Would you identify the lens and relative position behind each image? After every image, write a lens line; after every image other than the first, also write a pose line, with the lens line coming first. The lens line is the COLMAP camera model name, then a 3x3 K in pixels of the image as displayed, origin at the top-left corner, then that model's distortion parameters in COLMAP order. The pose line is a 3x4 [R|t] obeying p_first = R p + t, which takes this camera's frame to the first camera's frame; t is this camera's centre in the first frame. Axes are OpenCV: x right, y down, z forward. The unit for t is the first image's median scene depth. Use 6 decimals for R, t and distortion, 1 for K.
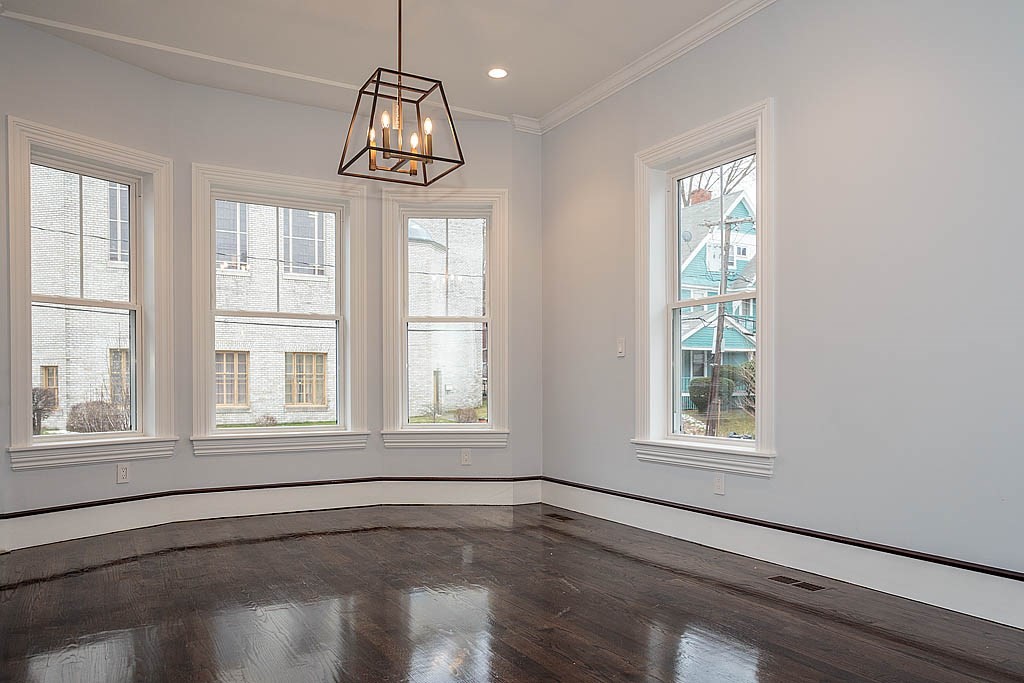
lens RADIAL K [[736.1, 0, 512.1], [0, 736.1, 364.5], [0, 0, 1]] dist [-0.000557, -0.000688]
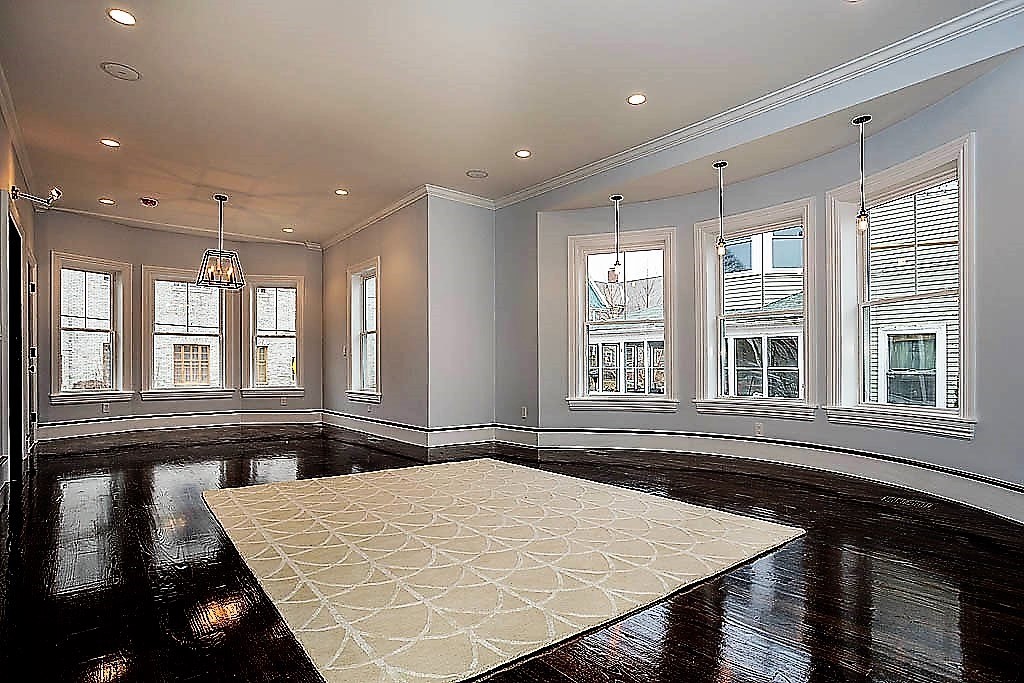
lens RADIAL K [[544.9, 0, 512.0], [0, 544.9, 341.5], [0, 0, 1]] dist [-0.000948, 0.000010]
pose [[0.990250, -0.000479, 0.139299, 0.377541], [0.003083, 0.999825, -0.018474, -0.015259], [-0.139265, 0.018723, 0.990078, -0.667105]]
